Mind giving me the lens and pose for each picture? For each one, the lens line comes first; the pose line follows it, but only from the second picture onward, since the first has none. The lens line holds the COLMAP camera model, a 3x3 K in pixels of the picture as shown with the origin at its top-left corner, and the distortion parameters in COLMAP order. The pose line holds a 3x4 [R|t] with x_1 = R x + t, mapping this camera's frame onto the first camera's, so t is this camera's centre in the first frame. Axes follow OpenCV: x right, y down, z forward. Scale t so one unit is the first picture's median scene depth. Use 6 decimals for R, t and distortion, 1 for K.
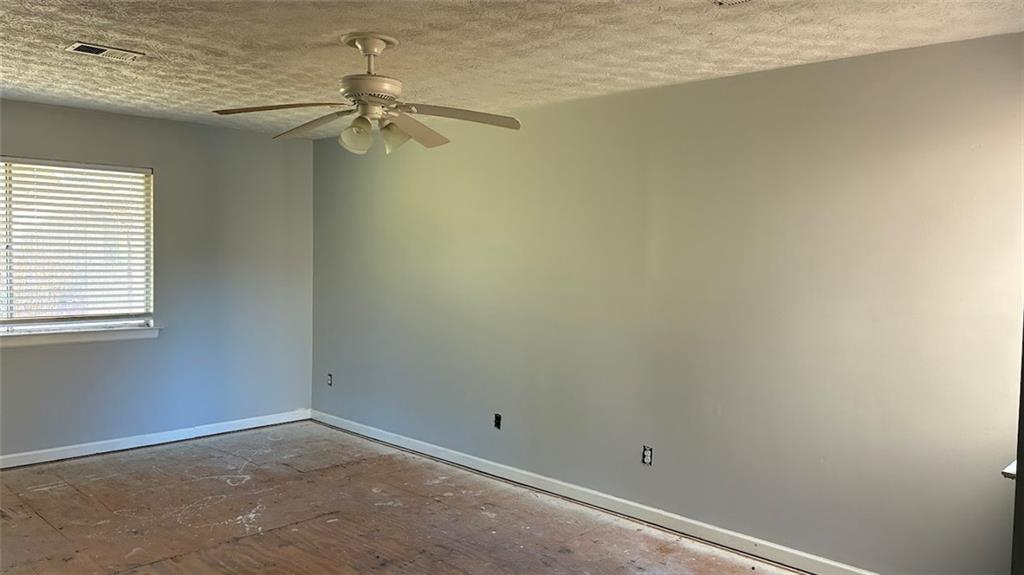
lens RADIAL K [[773.2, 0, 512.0], [0, 773.2, 287.5], [0, 0, 1]] dist [0.016484, 0.003242]
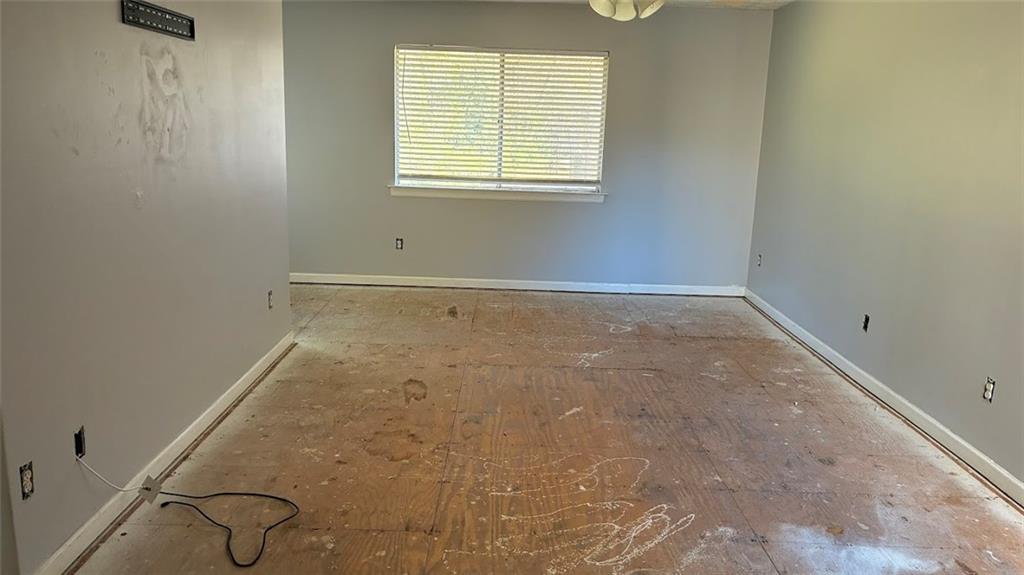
lens RADIAL K [[771.3, 0, 512.0], [0, 771.3, 287.5], [0, 0, 1]] dist [0.043181, -0.002757]
pose [[0.698170, 0.153604, -0.699260, 0.326117], [-0.054146, 0.985244, 0.162364, 0.011521], [0.713881, -0.075496, 0.696185, 0.099898]]
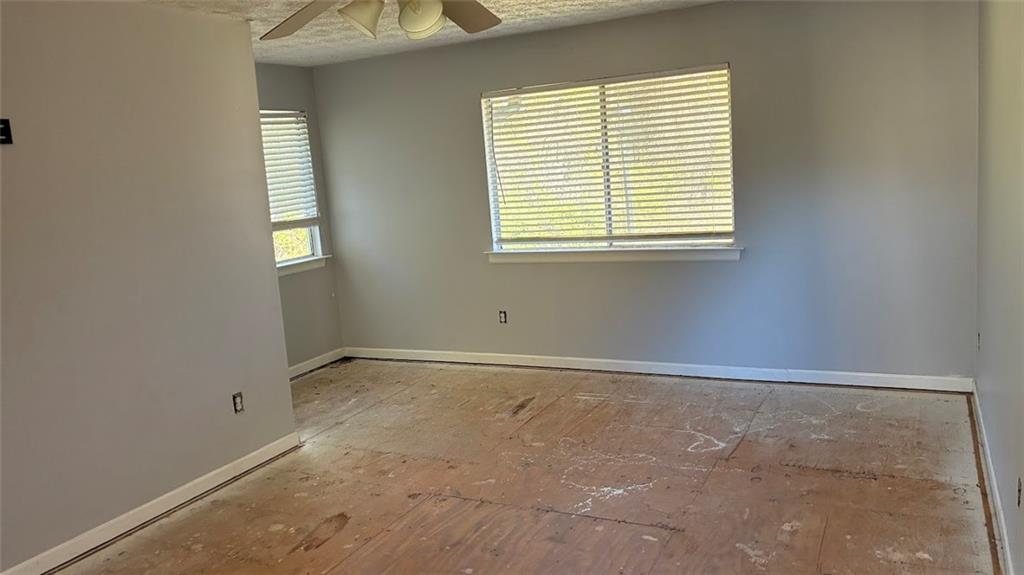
lens RADIAL K [[773.2, 0, 512.0], [0, 773.2, 287.5], [0, 0, 1]] dist [0.016484, 0.003242]
pose [[0.295354, 0.110778, -0.948944, 0.346163], [0.034143, 0.991397, 0.126361, -0.027519], [0.954778, -0.069721, 0.289030, 0.588313]]
